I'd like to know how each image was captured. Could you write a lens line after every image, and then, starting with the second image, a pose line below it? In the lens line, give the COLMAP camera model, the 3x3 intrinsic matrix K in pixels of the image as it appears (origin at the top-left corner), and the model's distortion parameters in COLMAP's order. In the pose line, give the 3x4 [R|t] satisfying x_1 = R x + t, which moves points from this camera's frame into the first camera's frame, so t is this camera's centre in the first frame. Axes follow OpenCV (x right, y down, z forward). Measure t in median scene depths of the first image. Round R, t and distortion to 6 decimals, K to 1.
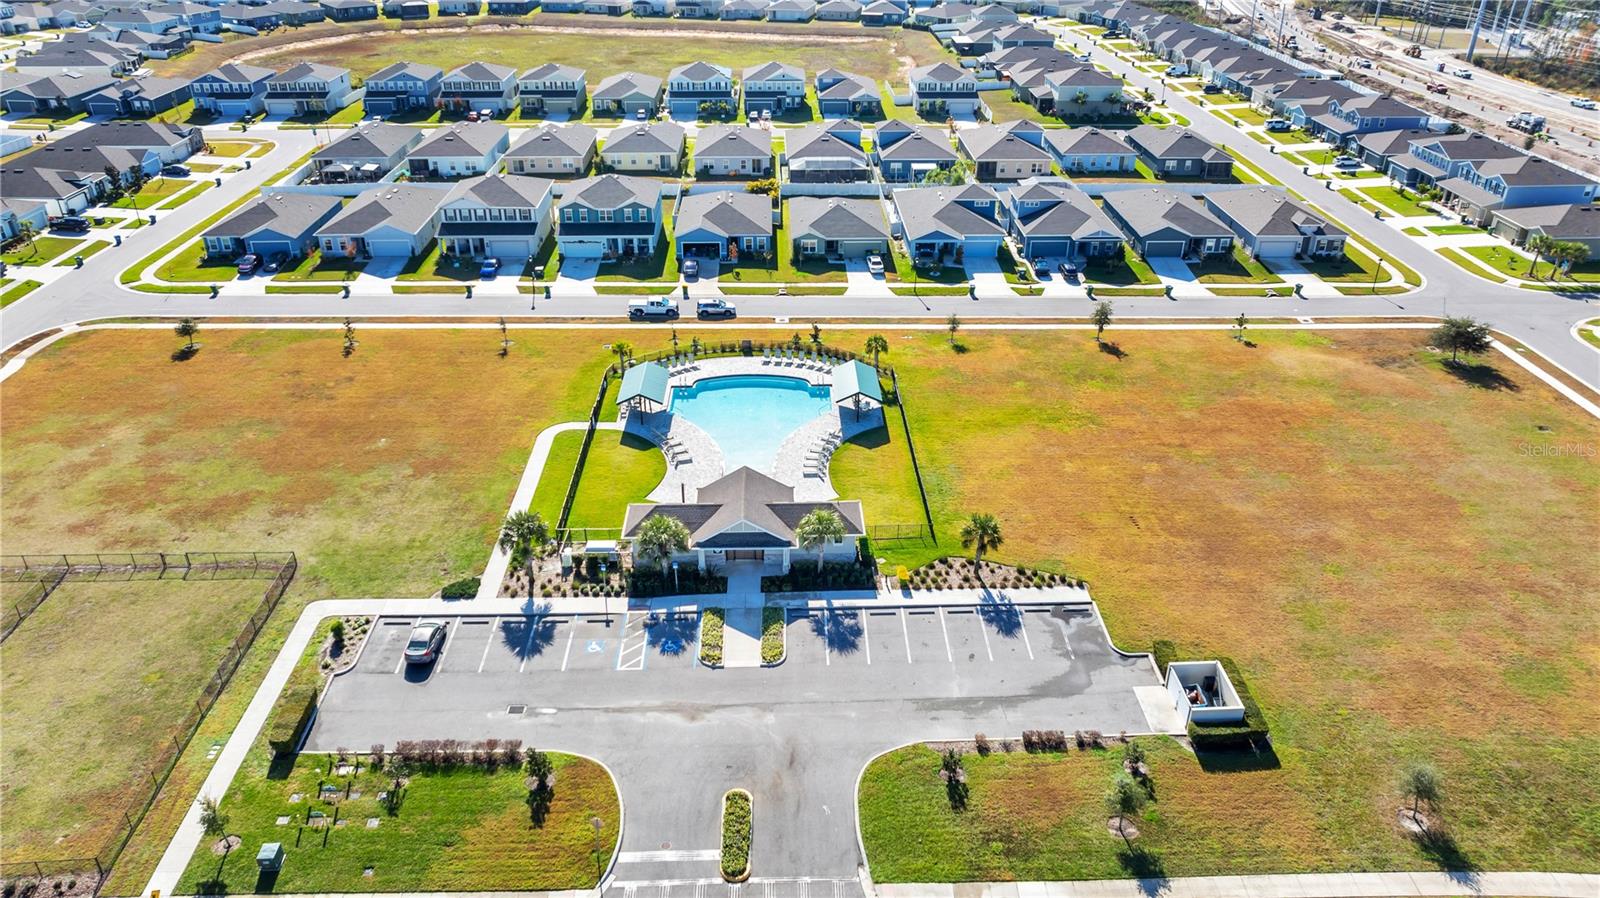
lens RADIAL K [[1109.0, 0, 818.5], [0, 1109.0, 445.0], [0, 0, 1]] dist [-0.020135, 0.001227]
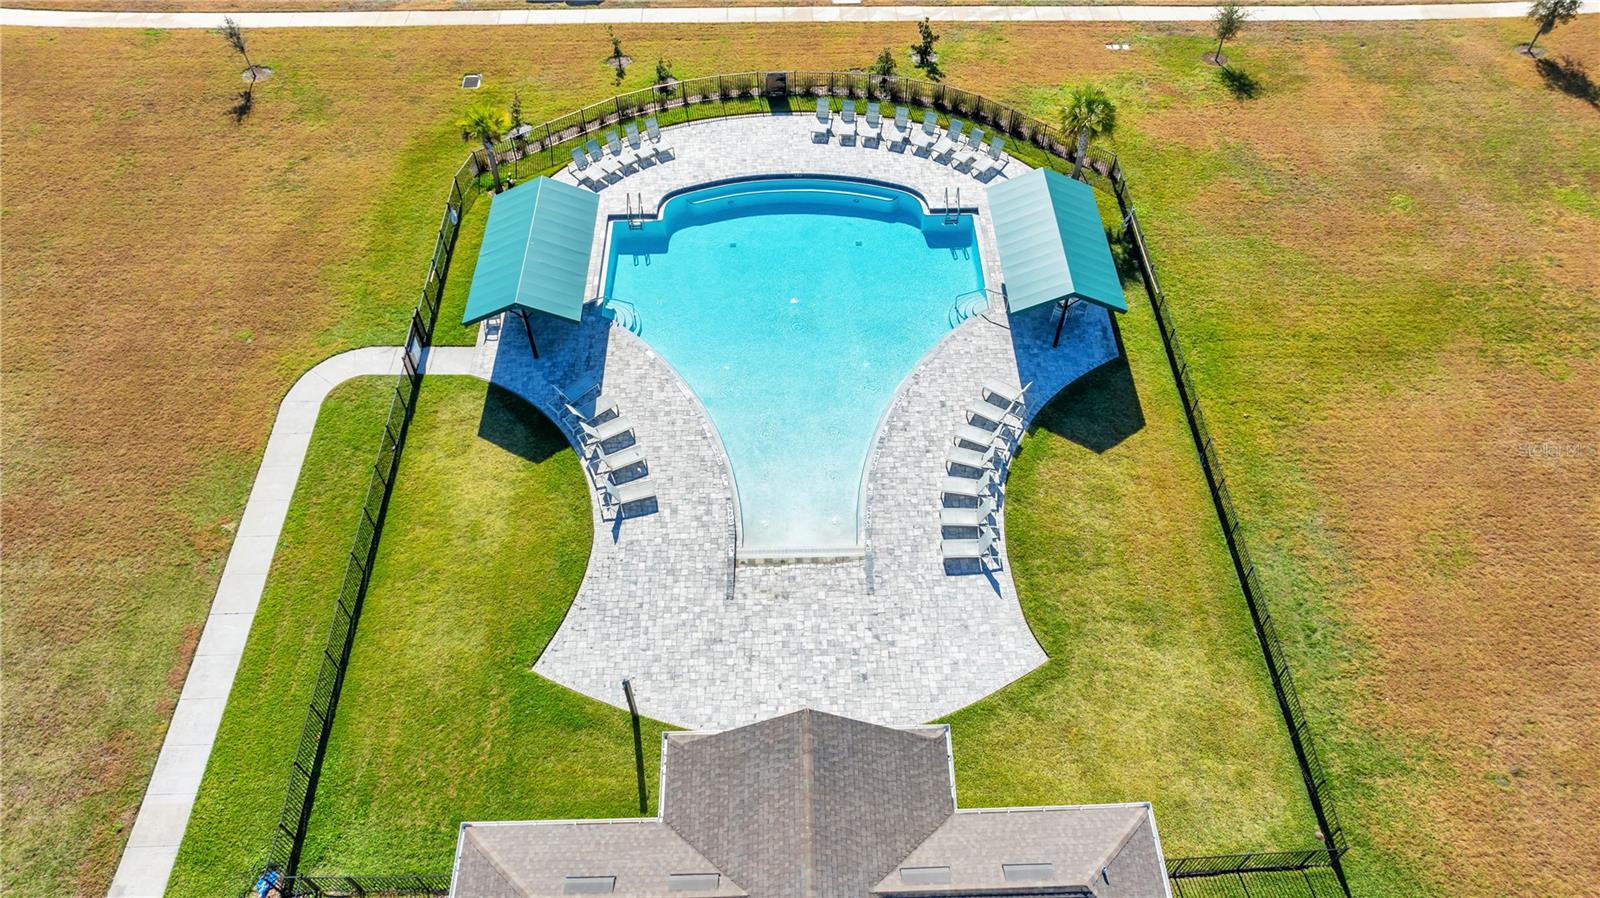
lens RADIAL K [[1121.5, 0, 797.2], [0, 1121.5, 451.1], [0, 0, 1]] dist [-0.036959, 0.039277]
pose [[0.999746, 0.008361, -0.020923, -0.048586], [0.000484, 0.920421, 0.390929, -0.138472], [0.022527, -0.390840, 0.920183, 0.558694]]
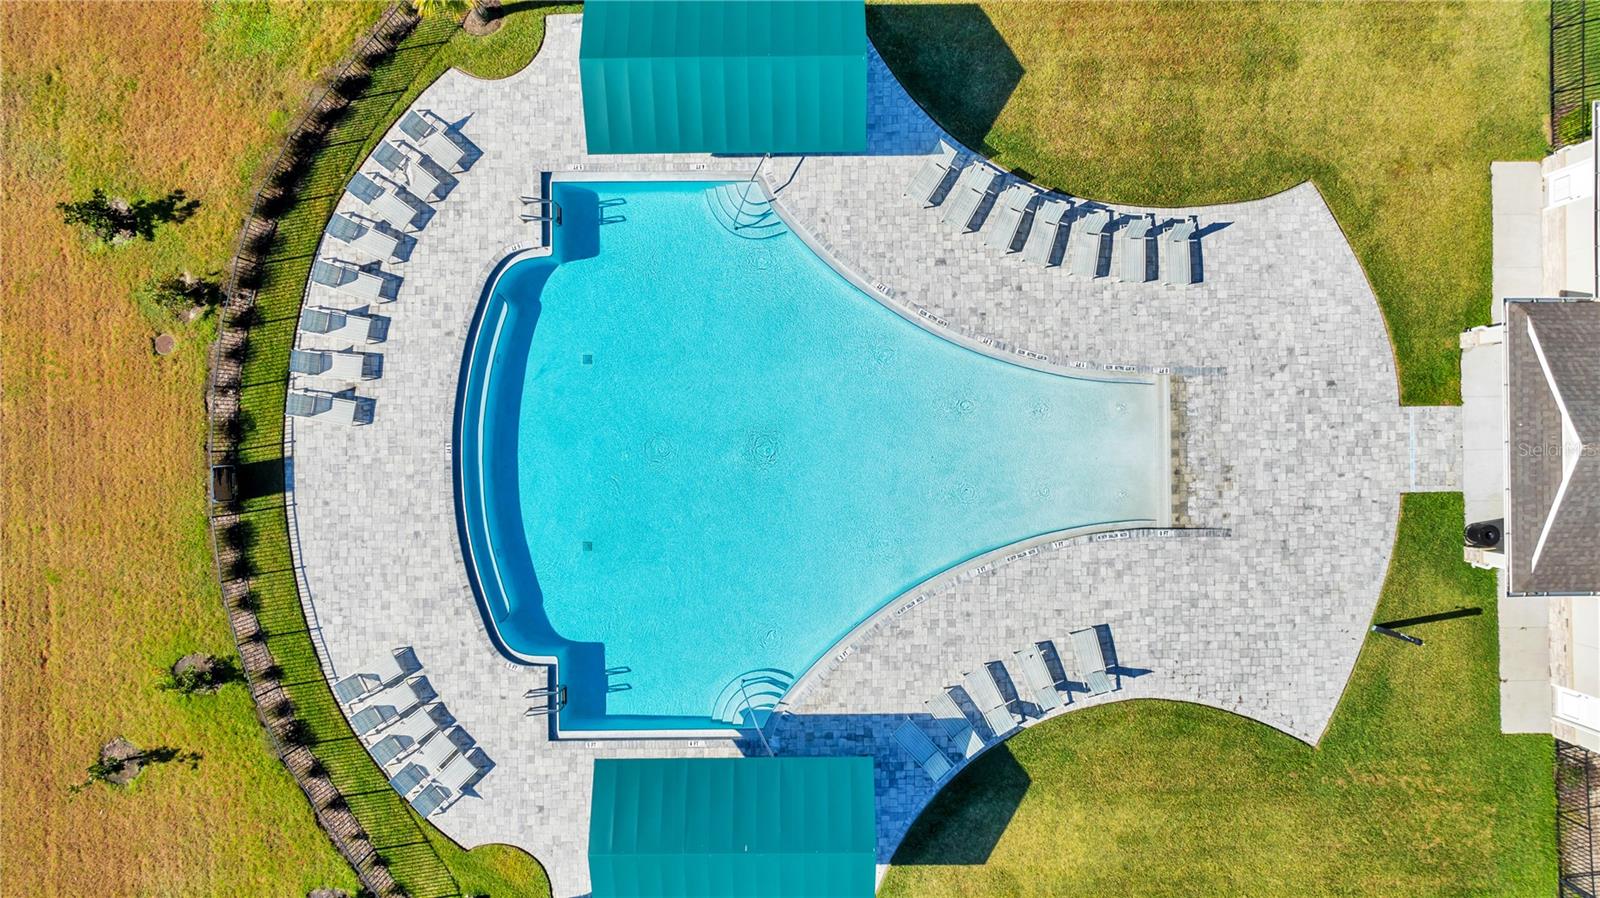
lens RADIAL K [[1109.0, 0, 818.5], [0, 1109.0, 445.0], [0, 0, 1]] dist [-0.020135, 0.001227]
pose [[0.027536, -0.999610, -0.004573, -0.053933], [0.466393, 0.008801, 0.884534, -0.269929], [-0.884149, -0.026489, 0.466454, 0.804877]]
